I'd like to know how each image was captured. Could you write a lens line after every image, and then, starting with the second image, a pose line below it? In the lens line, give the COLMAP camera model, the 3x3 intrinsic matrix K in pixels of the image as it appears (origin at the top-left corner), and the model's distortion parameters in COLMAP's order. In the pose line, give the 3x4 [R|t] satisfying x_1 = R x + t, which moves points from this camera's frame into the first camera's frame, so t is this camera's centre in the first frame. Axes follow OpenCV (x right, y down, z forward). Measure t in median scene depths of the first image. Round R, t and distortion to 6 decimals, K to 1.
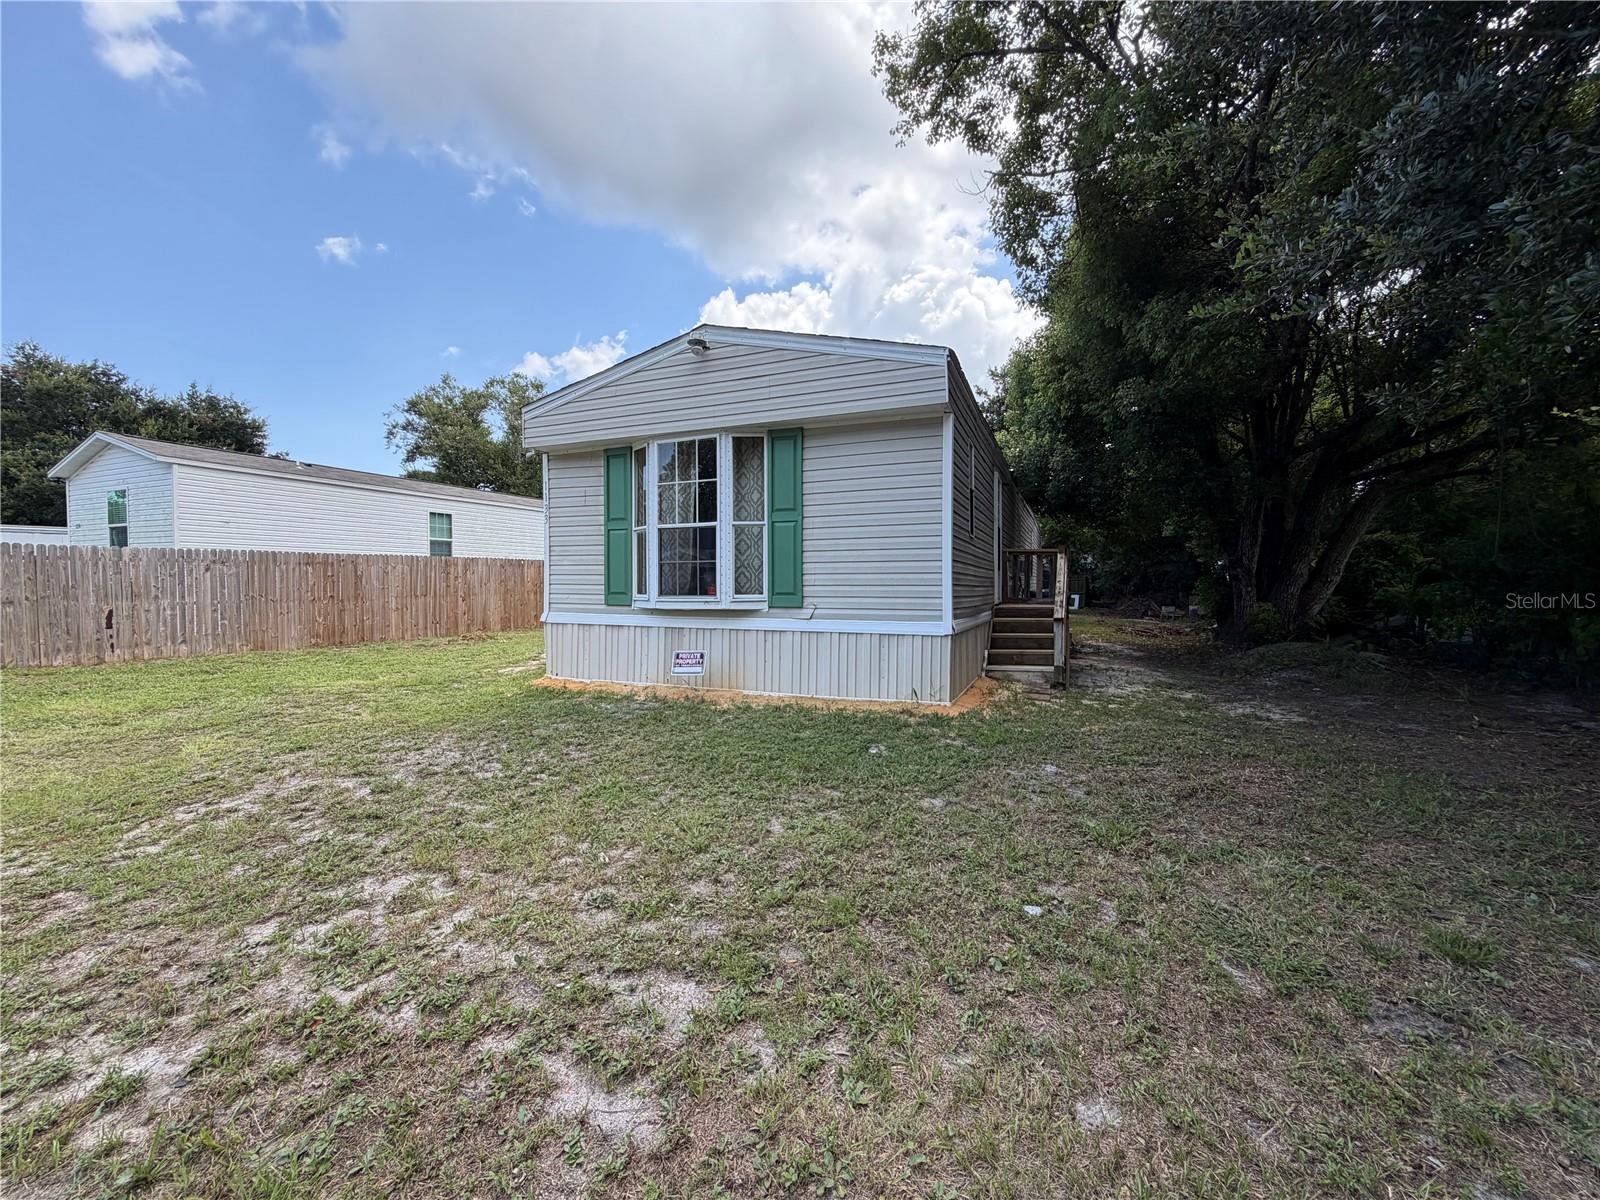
lens RADIAL K [[637.6, 0, 796.5], [0, 637.6, 601.5], [0, 0, 1]] dist [0.000317, -0.000045]
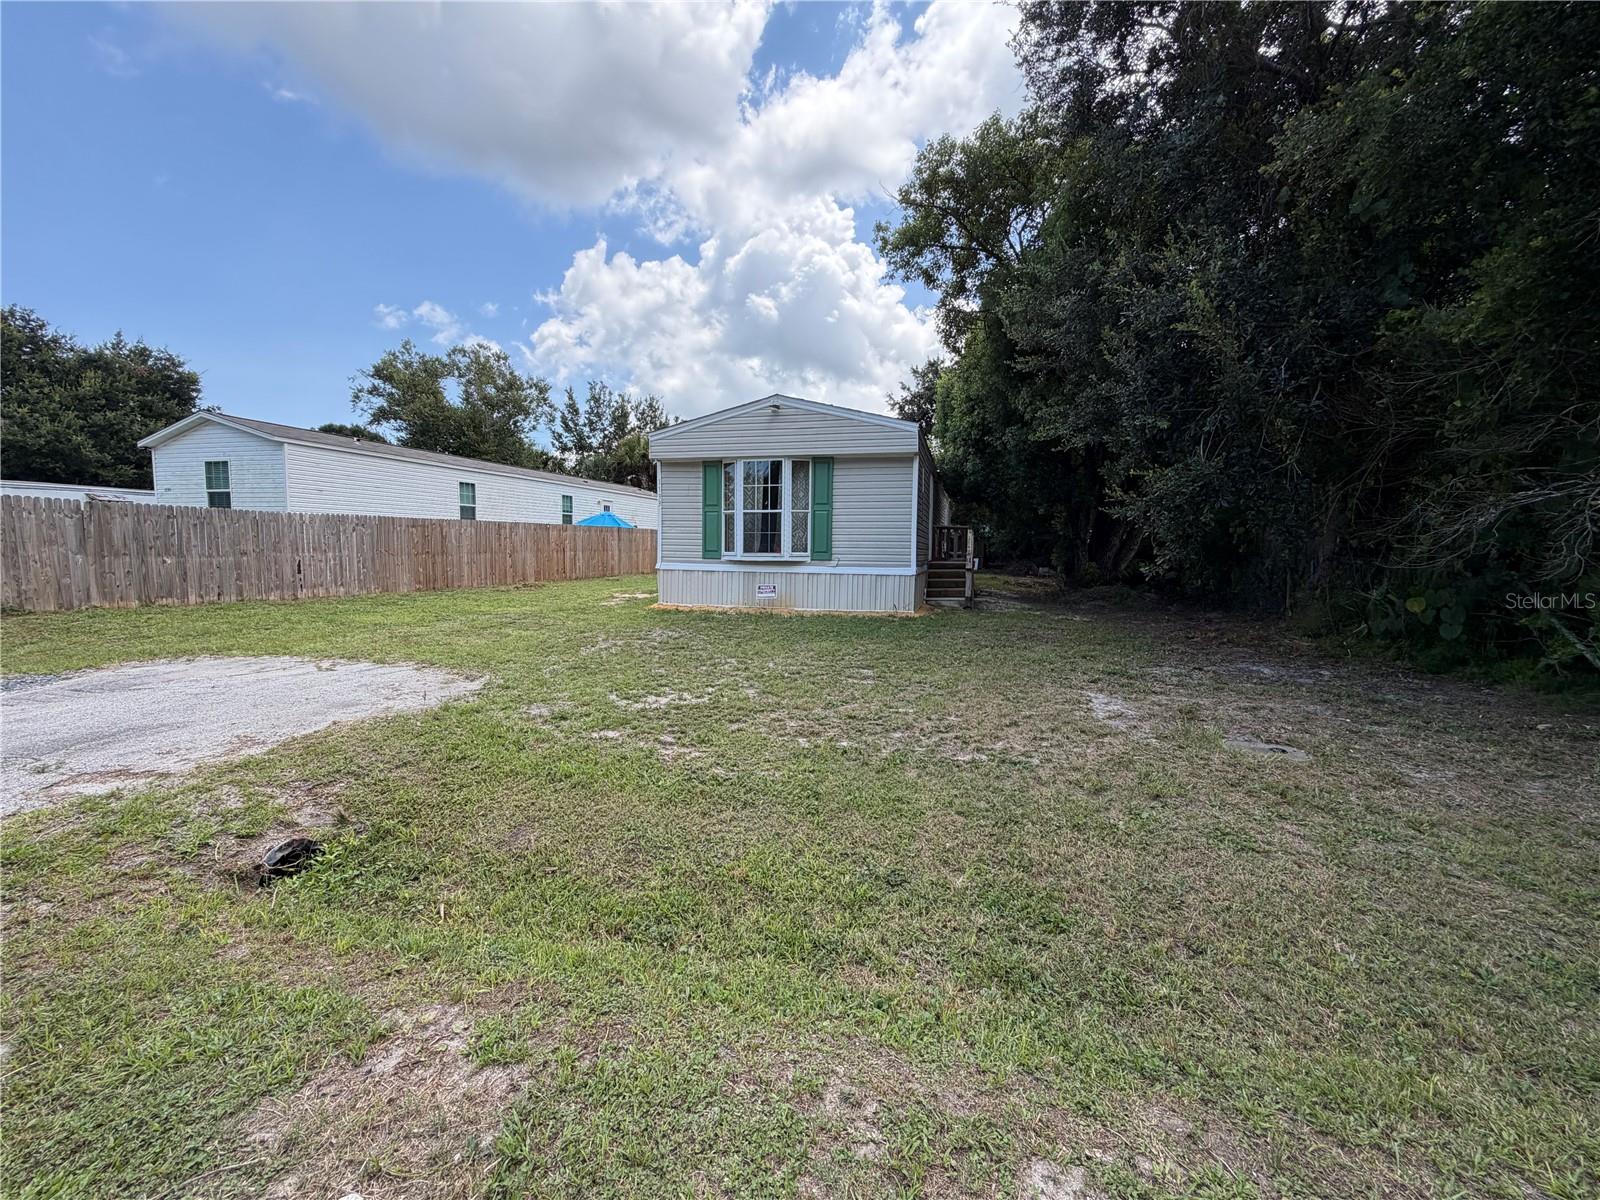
lens RADIAL K [[637.6, 0, 796.5], [0, 637.6, 601.5], [0, 0, 1]] dist [0.000317, -0.000045]
pose [[0.989974, -0.000136, 0.141253, -0.283964], [-0.008023, 0.998331, 0.057186, 0.019979], [-0.141025, -0.057746, 0.988320, -0.621076]]
